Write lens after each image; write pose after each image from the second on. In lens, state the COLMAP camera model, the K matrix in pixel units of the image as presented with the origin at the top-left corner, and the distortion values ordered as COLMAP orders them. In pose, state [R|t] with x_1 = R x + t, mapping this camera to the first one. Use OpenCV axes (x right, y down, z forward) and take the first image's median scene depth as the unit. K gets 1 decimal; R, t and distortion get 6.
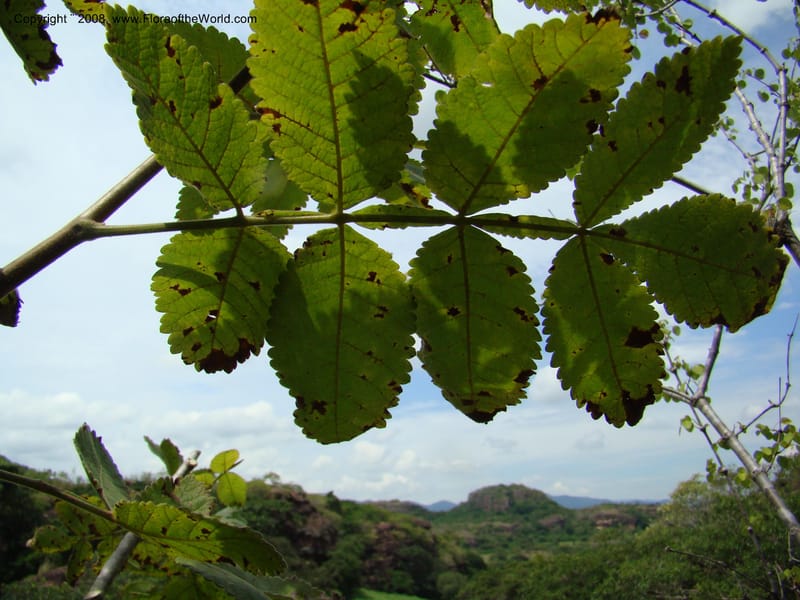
lens RADIAL K [[738.9, 0, 390.1], [0, 738.9, 299.3], [0, 0, 1]] dist [-0.198601, 0.183043]
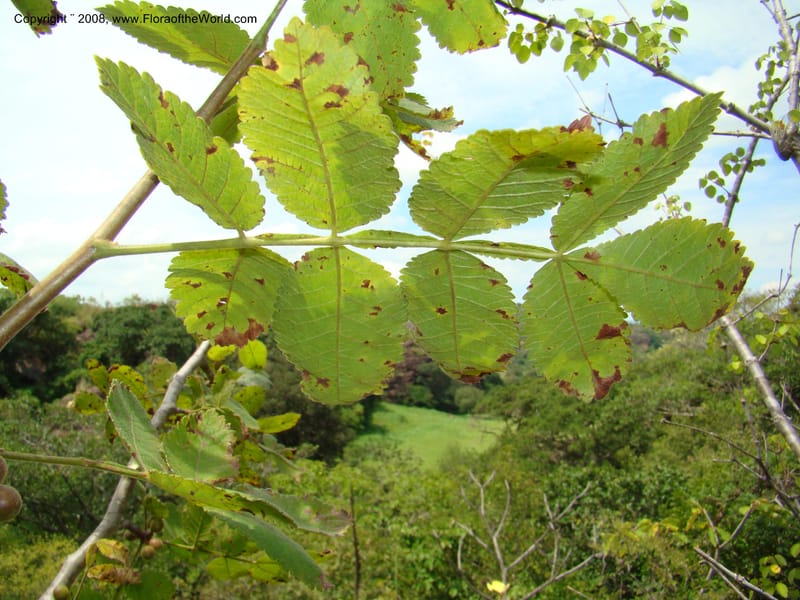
lens RADIAL K [[734.6, 0, 394.2], [0, 734.6, 299.5], [0, 0, 1]] dist [-0.148139, 0.082020]
pose [[0.999767, 0.000472, -0.021584, 0.037055], [0.004756, 0.970387, 0.241511, -0.246598], [0.021058, -0.241557, 0.970158, -0.053830]]
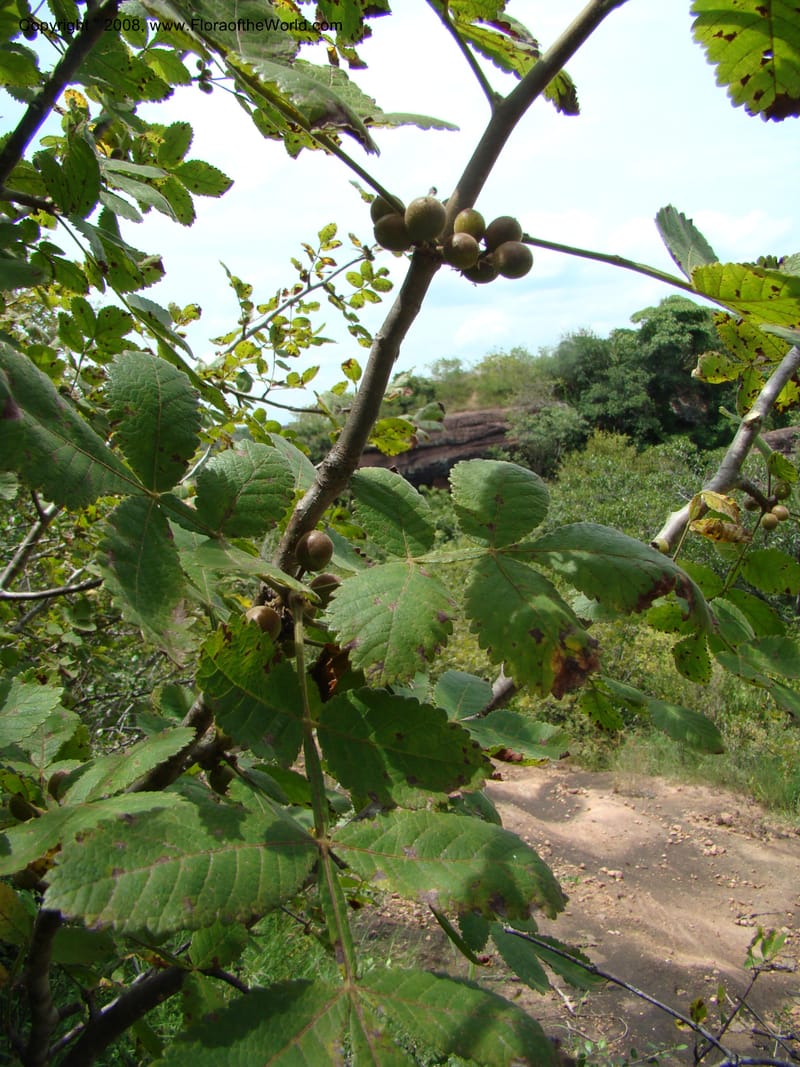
lens RADIAL K [[989.0, 0, 398.4], [0, 989.0, 518.6], [0, 0, 1]] dist [-0.124945, 0.005247]
pose [[0.709945, 0.070976, -0.700672, 0.286633], [0.241922, 0.909788, 0.337283, 0.039468], [0.661401, -0.408961, 0.628728, -0.257020]]
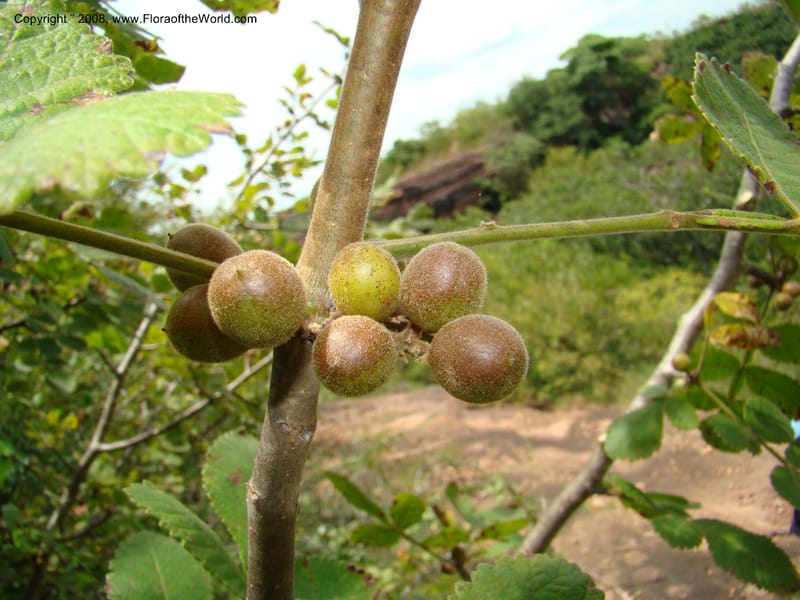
lens RADIAL K [[734.6, 0, 394.2], [0, 734.6, 299.5], [0, 0, 1]] dist [-0.148139, 0.082020]
pose [[0.682855, -0.036502, -0.729642, -0.204769], [0.452717, 0.805010, 0.383415, 0.000905], [0.573373, -0.592138, 0.566230, 0.457527]]
